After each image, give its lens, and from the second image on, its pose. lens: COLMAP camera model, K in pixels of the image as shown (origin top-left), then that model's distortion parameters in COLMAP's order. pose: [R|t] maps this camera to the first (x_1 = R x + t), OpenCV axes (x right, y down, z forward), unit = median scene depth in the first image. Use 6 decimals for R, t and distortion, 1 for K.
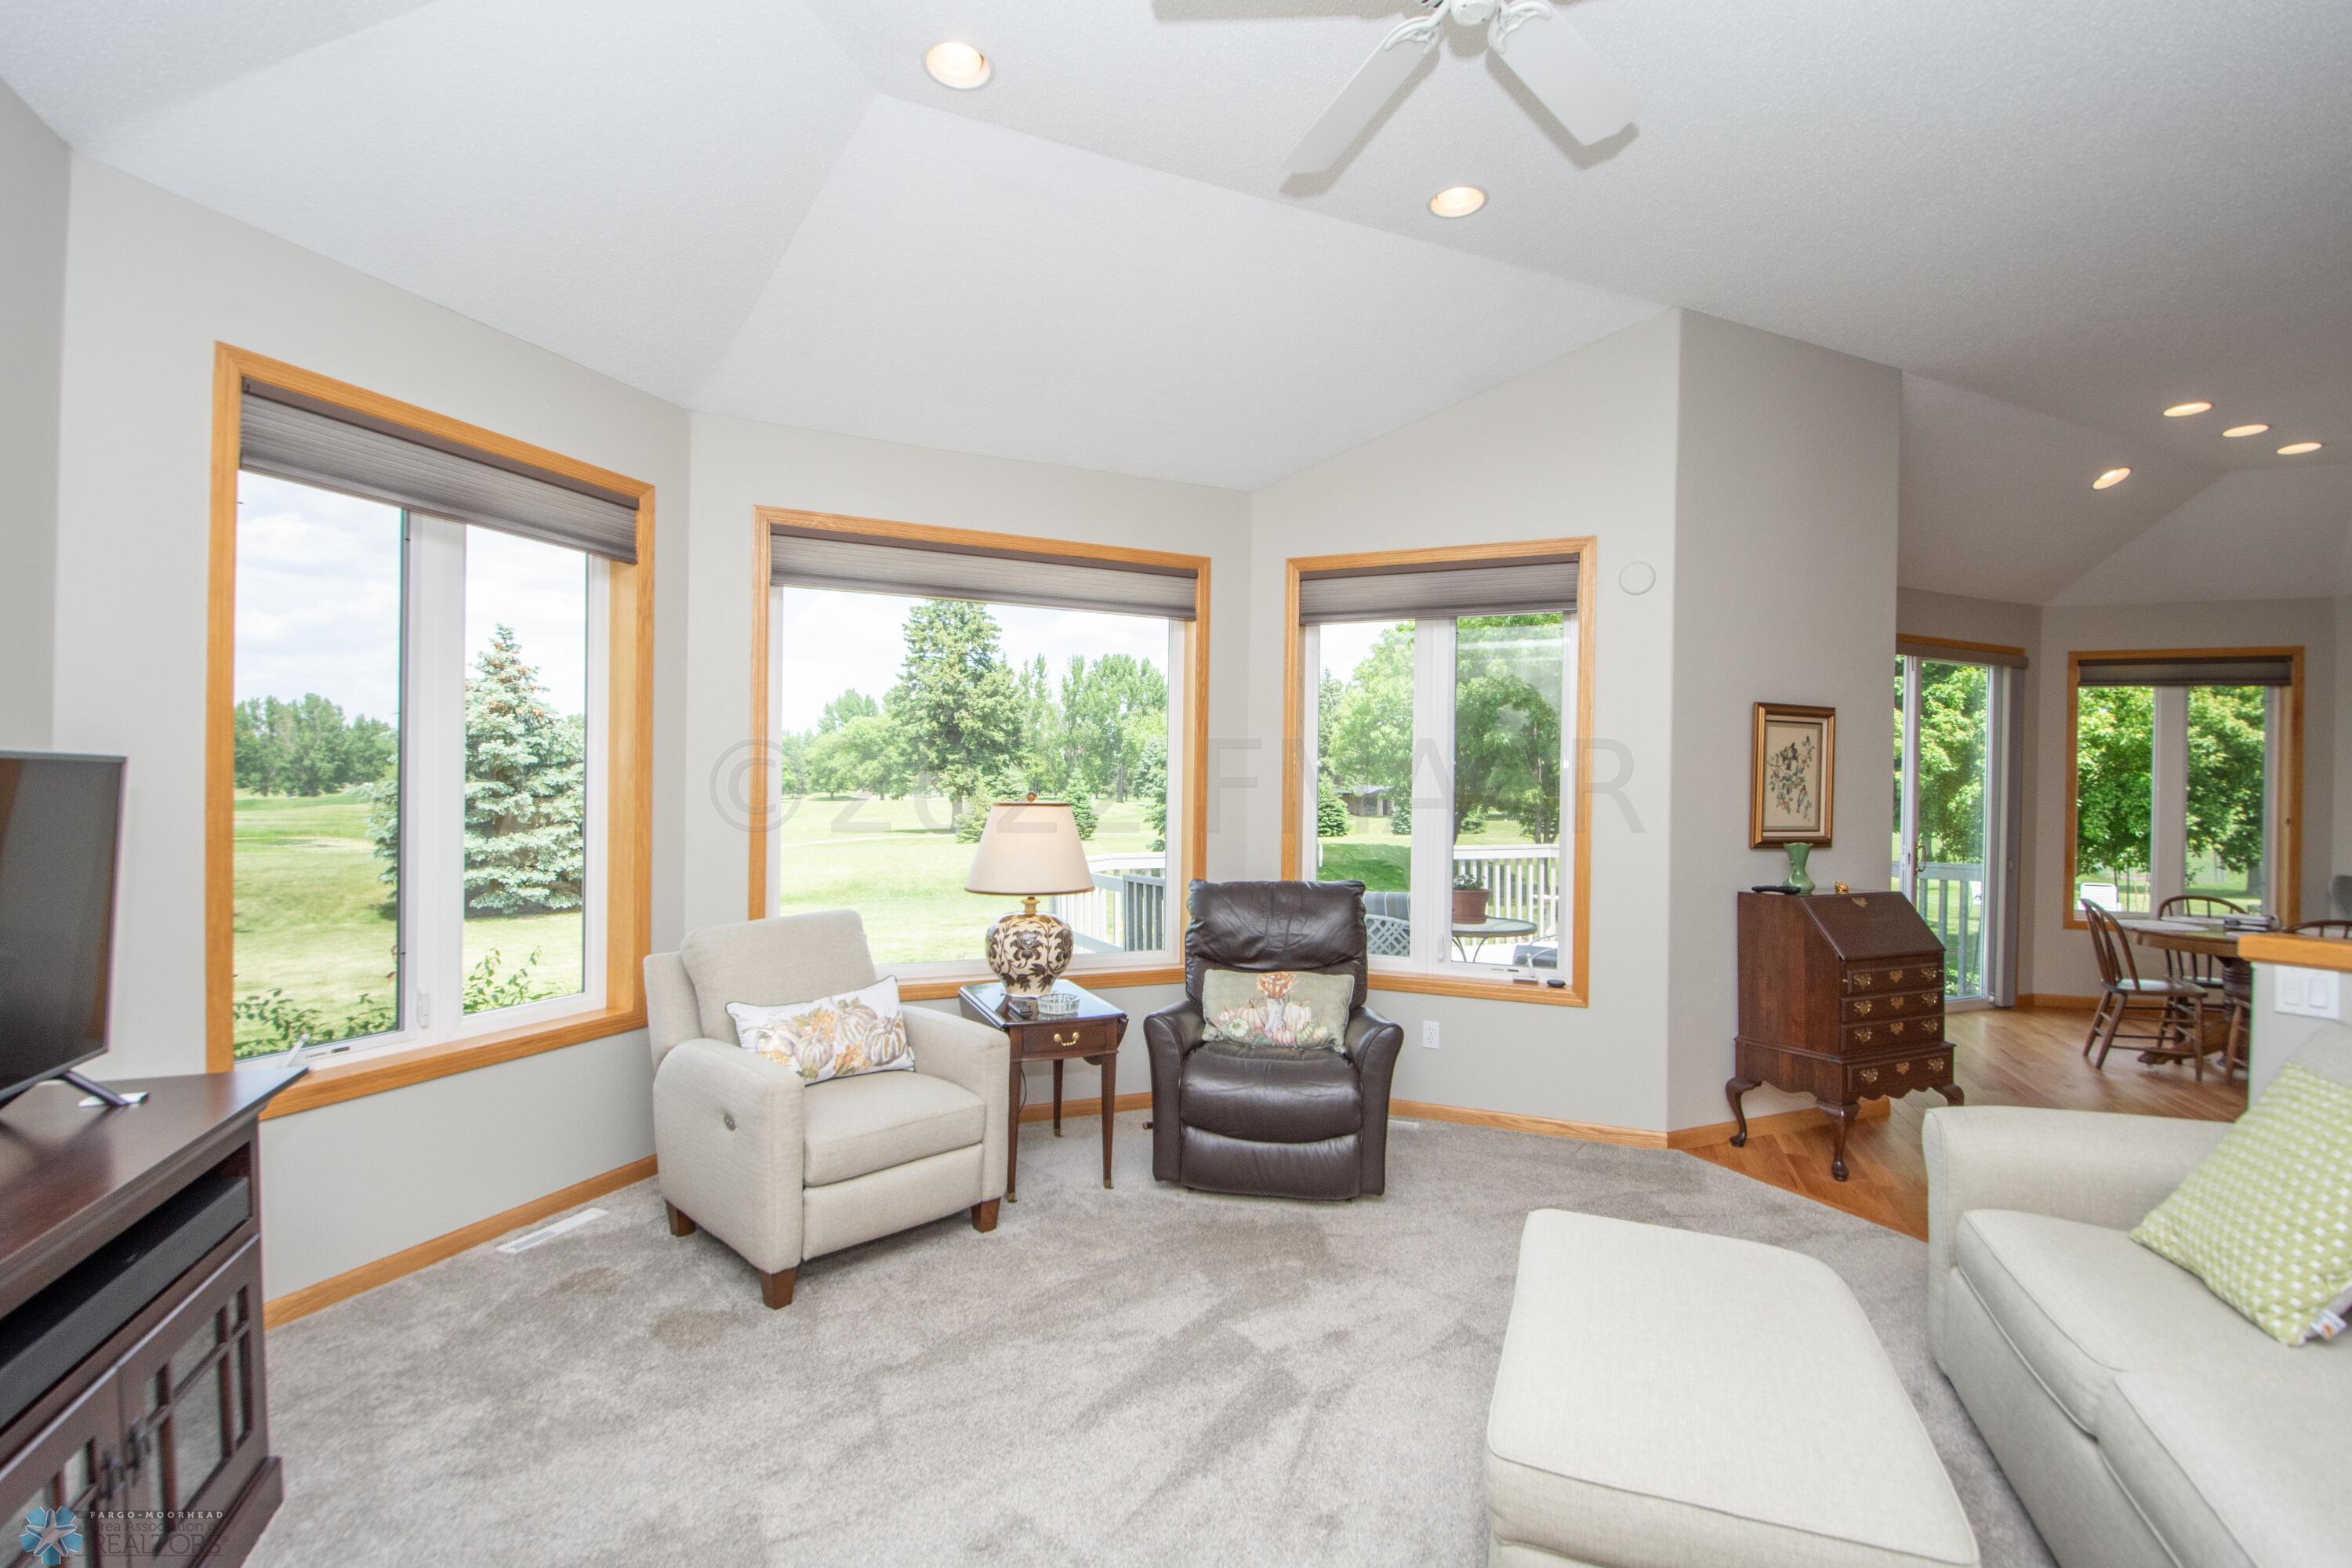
lens RADIAL K [[1031.4, 0, 1168.2], [0, 1031.4, 798.2], [0, 0, 1]] dist [0.018764, -0.025495]
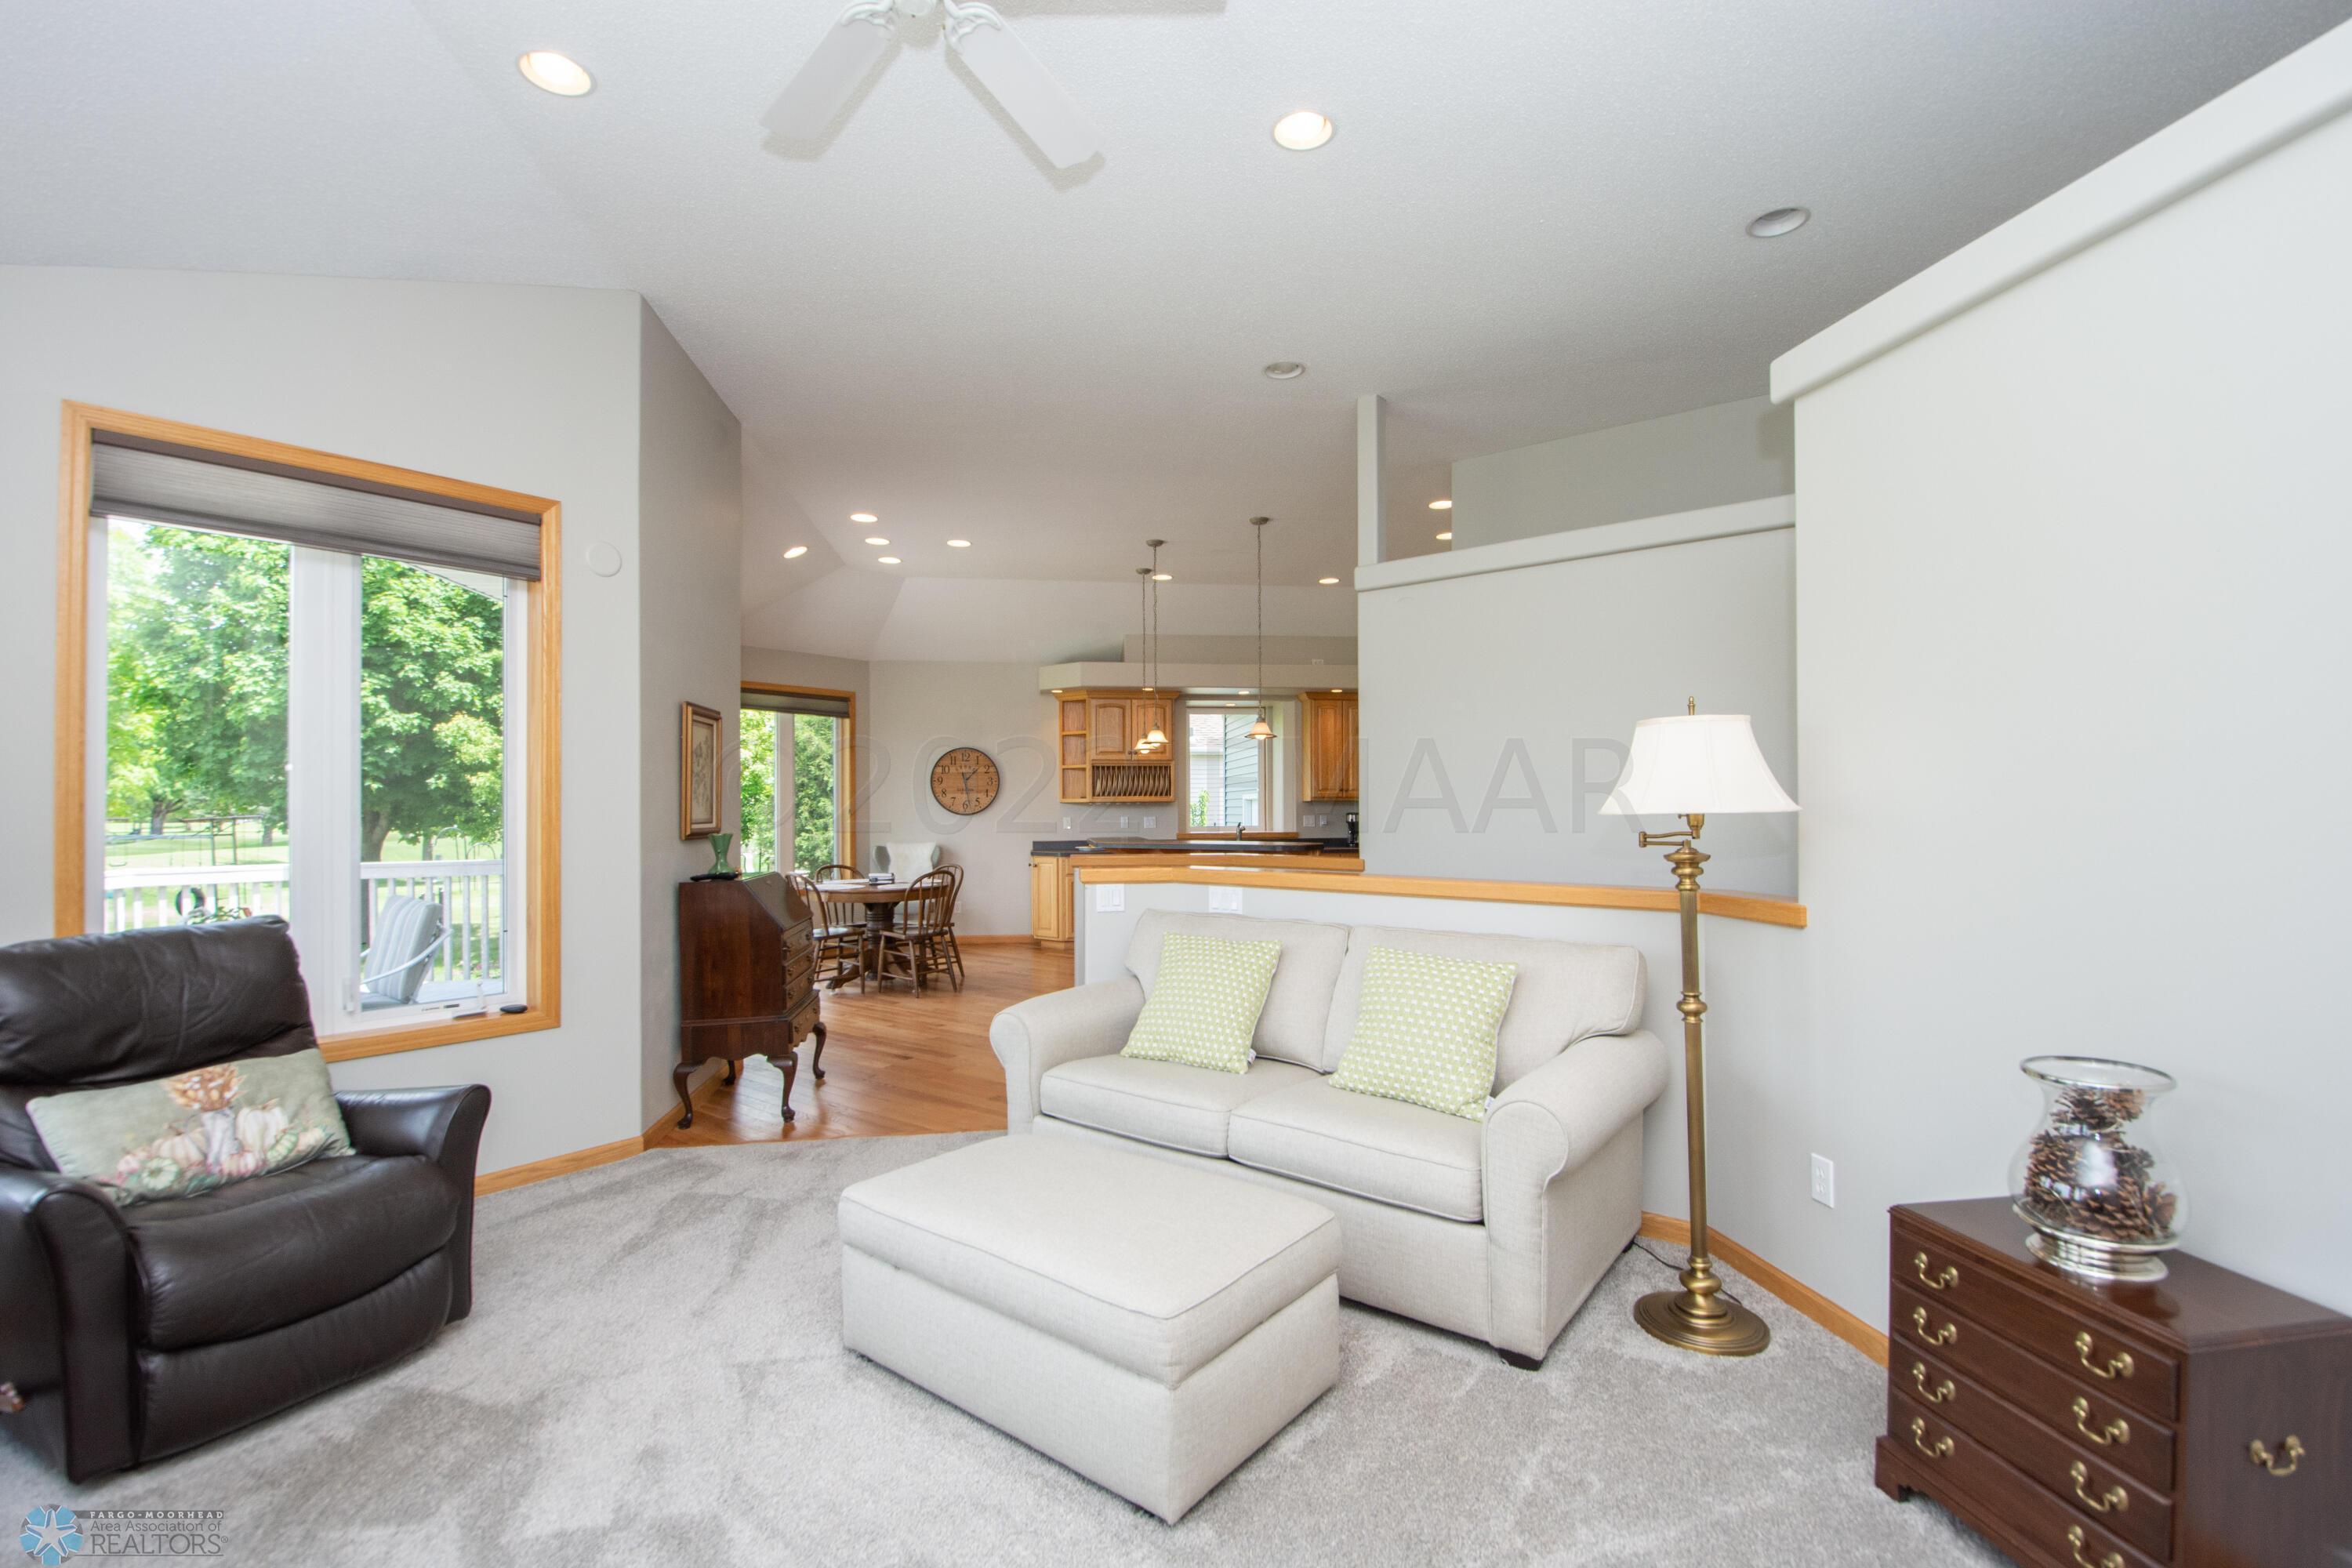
lens RADIAL K [[1031.4, 0, 1168.2], [0, 1031.4, 798.2], [0, 0, 1]] dist [0.018764, -0.025495]
pose [[0.265358, -0.006649, 0.964127, -0.319386], [0.014190, 0.999895, 0.002990, 0.009809], [-0.964046, 0.012887, 0.265424, 0.253888]]
